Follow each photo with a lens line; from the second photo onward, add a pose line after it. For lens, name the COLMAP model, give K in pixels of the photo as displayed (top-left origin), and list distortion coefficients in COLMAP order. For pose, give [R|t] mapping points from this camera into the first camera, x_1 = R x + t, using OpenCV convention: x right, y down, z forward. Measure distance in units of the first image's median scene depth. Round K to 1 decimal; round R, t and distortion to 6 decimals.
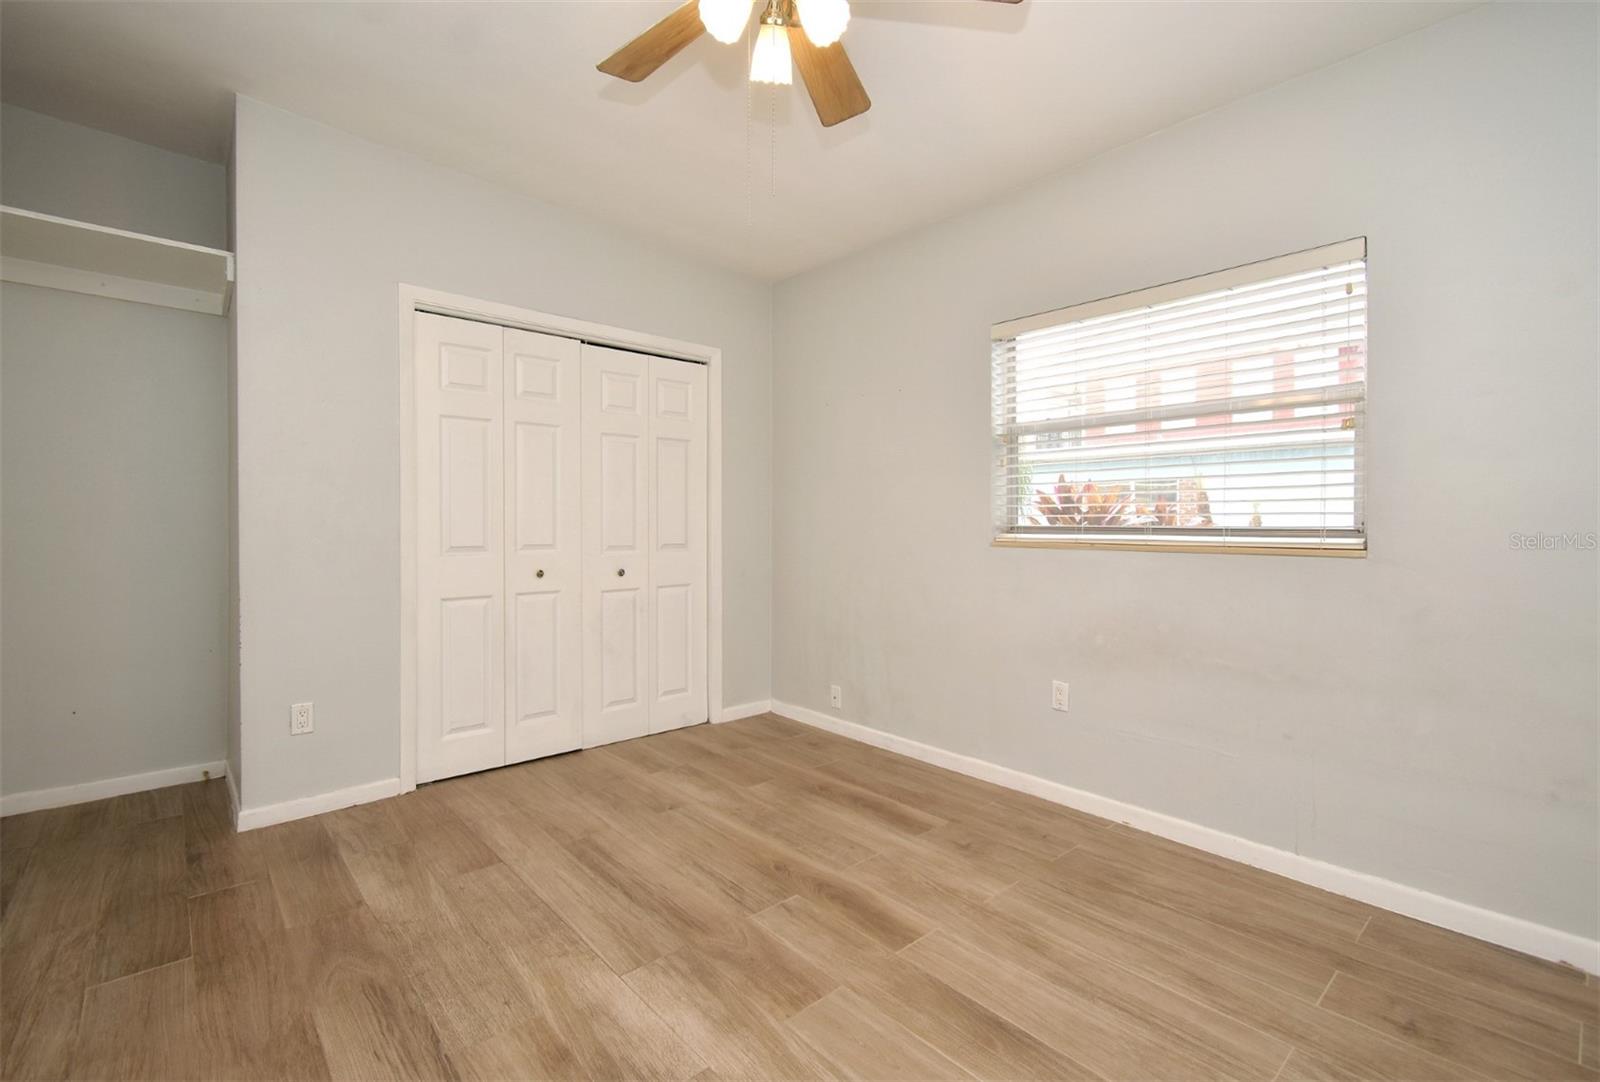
lens RADIAL K [[720.2, 0, 797.3], [0, 720.2, 527.3], [0, 0, 1]] dist [0.000254, -0.000233]
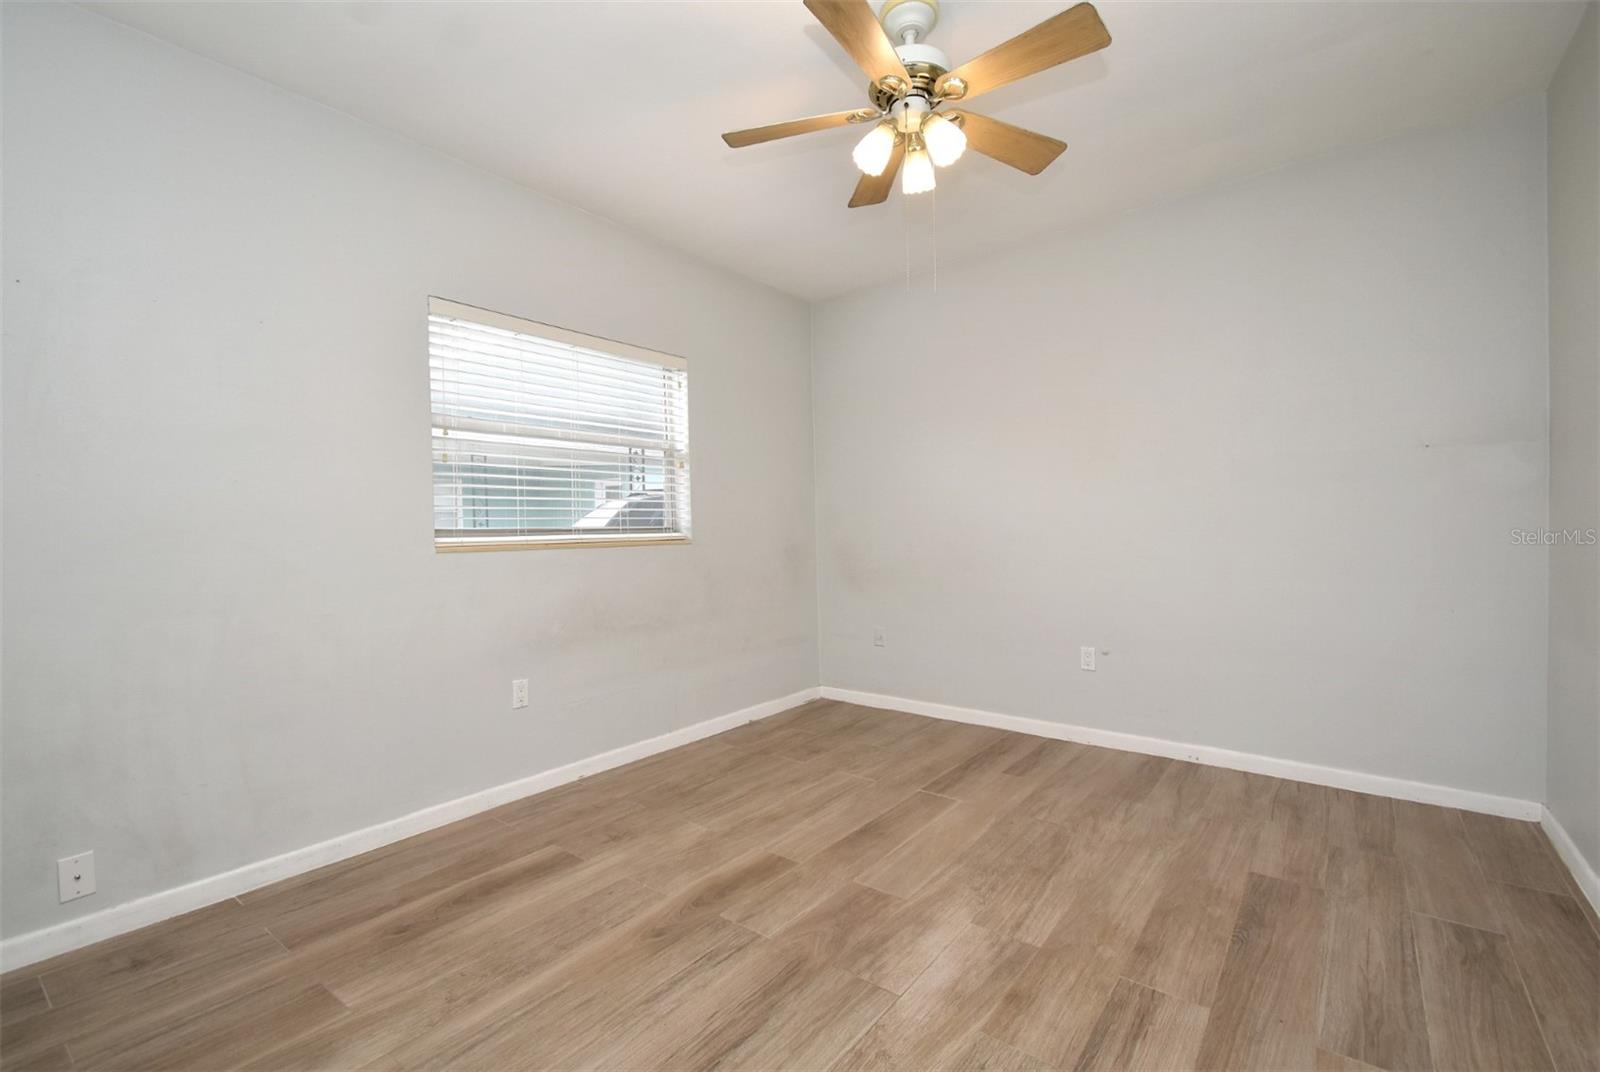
lens RADIAL K [[705.8, 0, 802.4], [0, 705.8, 528.5], [0, 0, 1]] dist [0.000303, -0.000906]
pose [[-0.191780, -0.010376, 0.981383, -0.922940], [0.011233, 0.999855, 0.012766, -0.012851], [-0.981374, 0.013472, -0.191636, 1.051350]]
